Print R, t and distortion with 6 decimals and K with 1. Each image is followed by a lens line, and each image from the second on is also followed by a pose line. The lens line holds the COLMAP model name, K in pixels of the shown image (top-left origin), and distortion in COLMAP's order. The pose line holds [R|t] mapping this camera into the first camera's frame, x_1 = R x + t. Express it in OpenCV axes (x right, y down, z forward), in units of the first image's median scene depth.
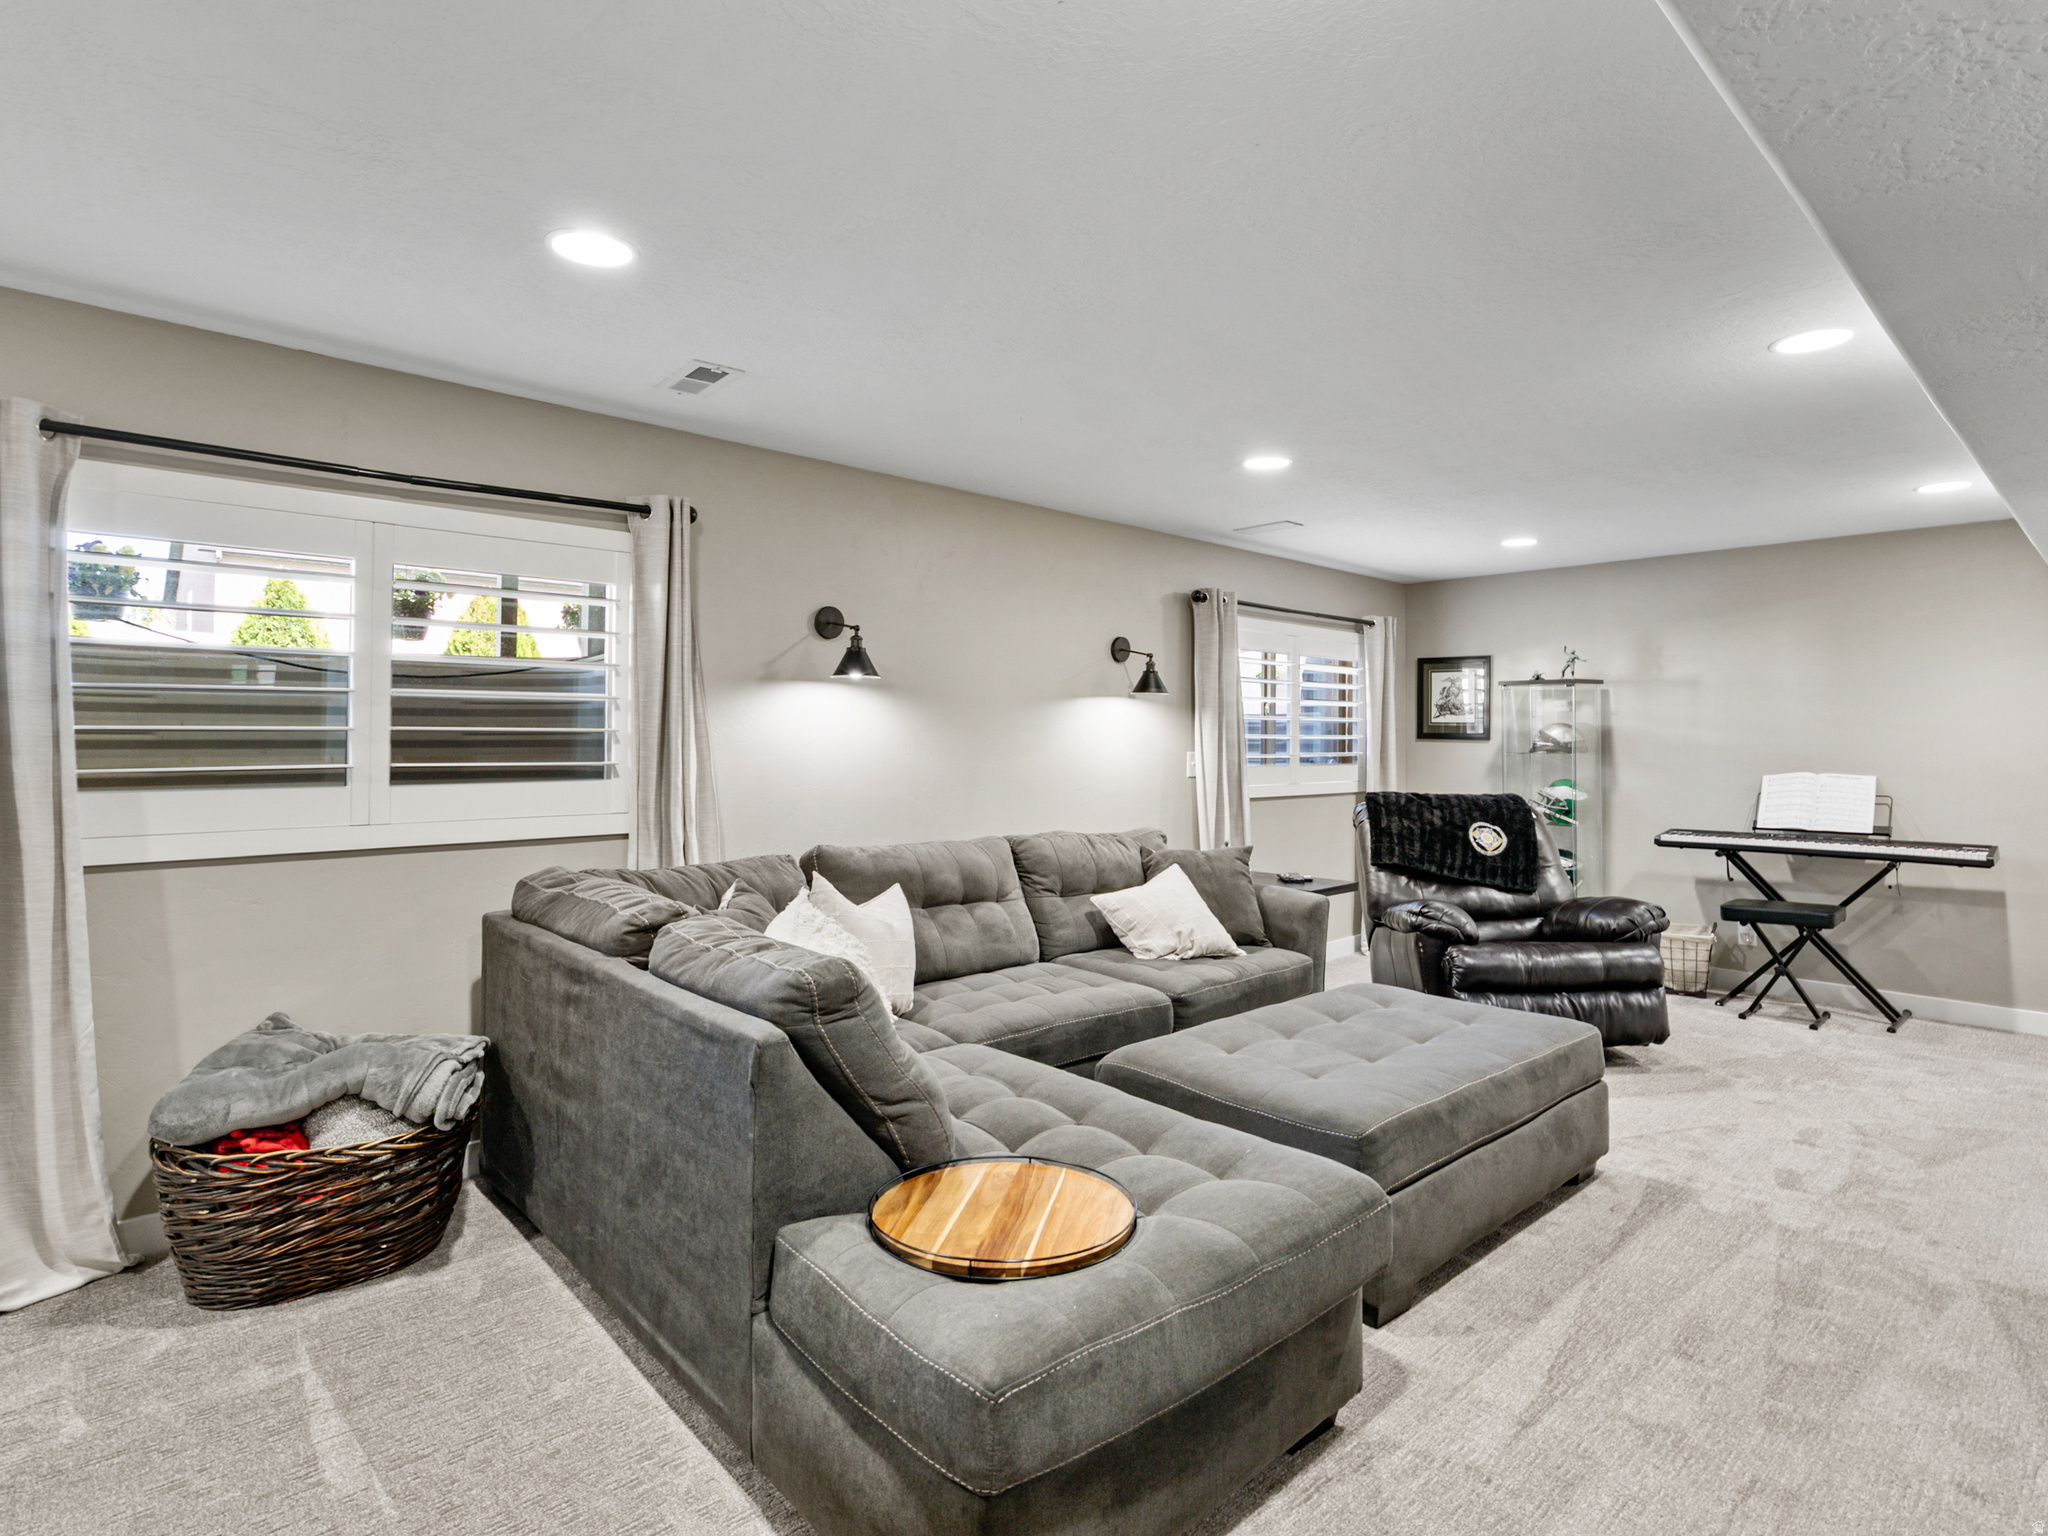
lens RADIAL K [[1006.4, 0, 1024.0], [0, 1006.4, 768.0], [0, 0, 1]] dist [-0.032983, 0.000327]
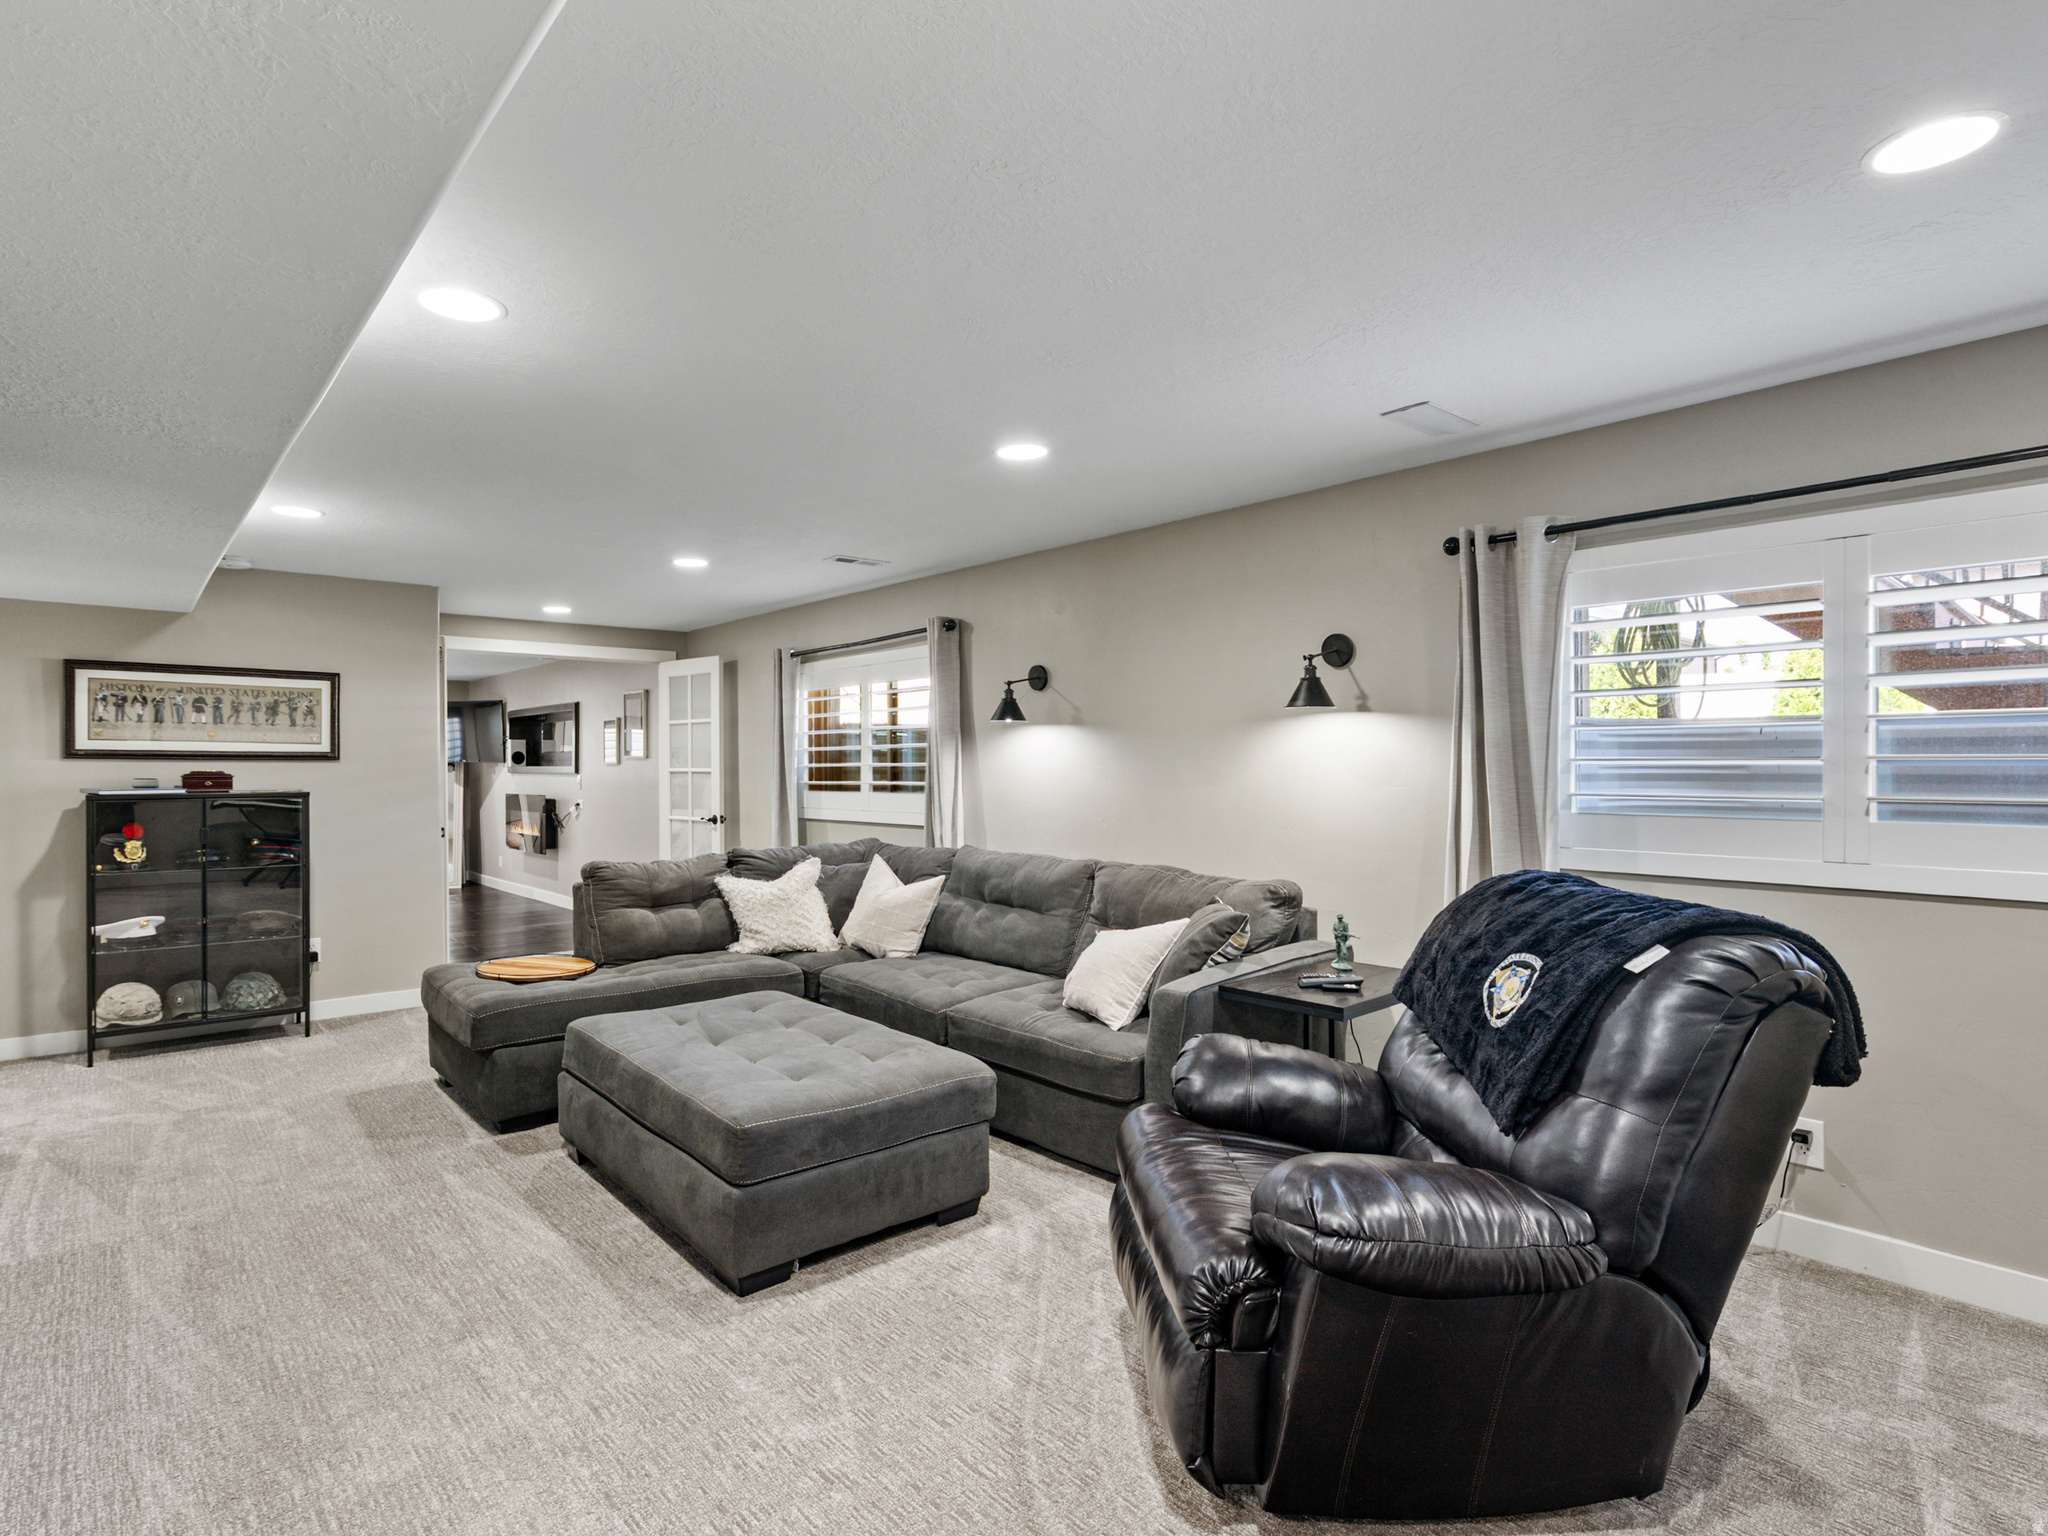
lens RADIAL K [[1042.2, 0, 1028.4], [0, 1042.2, 780.5], [0, 0, 1]] dist [0.000672, 0.001261]
pose [[0.010124, 0.003711, -0.999942, 1.306869], [-0.033867, 0.999421, 0.003366, -0.023377], [0.999375, 0.033831, 0.010244, 1.132334]]
